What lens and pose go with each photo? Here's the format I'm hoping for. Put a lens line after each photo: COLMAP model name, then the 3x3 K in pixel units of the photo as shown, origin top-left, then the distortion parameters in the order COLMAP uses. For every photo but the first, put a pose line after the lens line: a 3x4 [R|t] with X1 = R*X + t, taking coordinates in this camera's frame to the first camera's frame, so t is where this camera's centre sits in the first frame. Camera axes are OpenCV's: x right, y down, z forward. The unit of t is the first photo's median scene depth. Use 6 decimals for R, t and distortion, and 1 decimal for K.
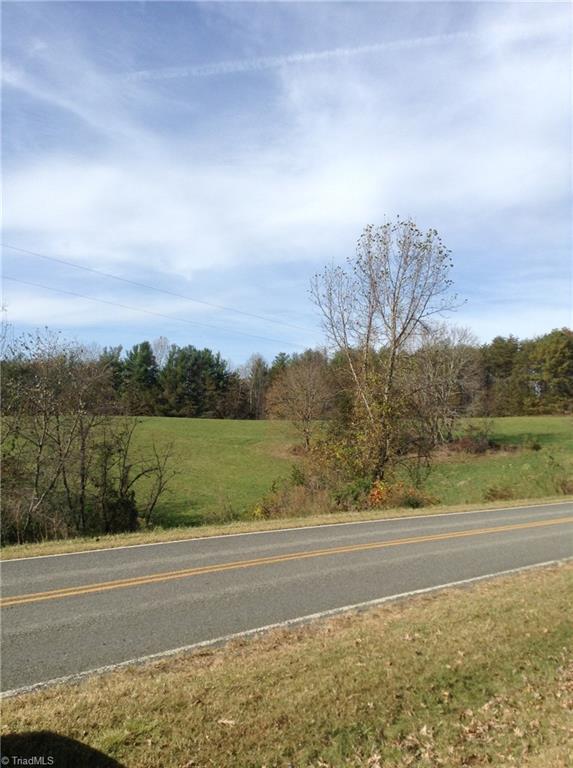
lens RADIAL K [[669.6, 0, 282.5], [0, 669.6, 387.2], [0, 0, 1]] dist [0.115994, -0.243987]
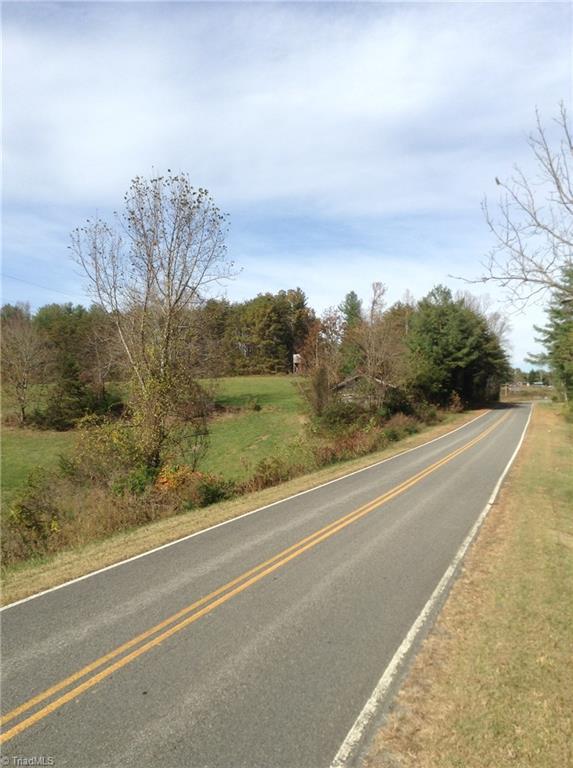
lens RADIAL K [[669.6, 0, 282.5], [0, 669.6, 387.2], [0, 0, 1]] dist [0.115994, -0.243987]
pose [[0.904501, -0.021266, 0.425942, -0.019592], [-0.005695, 0.998065, 0.061923, -0.004776], [-0.426434, -0.058435, 0.902629, 0.023619]]
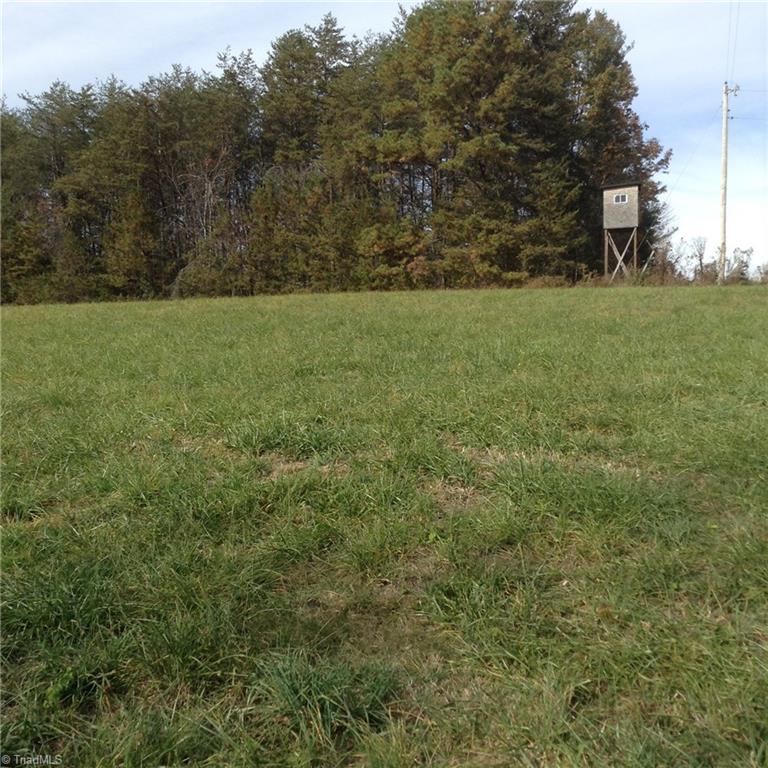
lens RADIAL K [[896.1, 0, 376.4], [0, 896.1, 393.6], [0, 0, 1]] dist [0.092144, -0.193687]
pose [[0.968923, -0.037125, 0.244559, 0.247029], [0.019666, 0.997105, 0.073450, 0.047368], [-0.246578, -0.066358, 0.966848, 0.590301]]
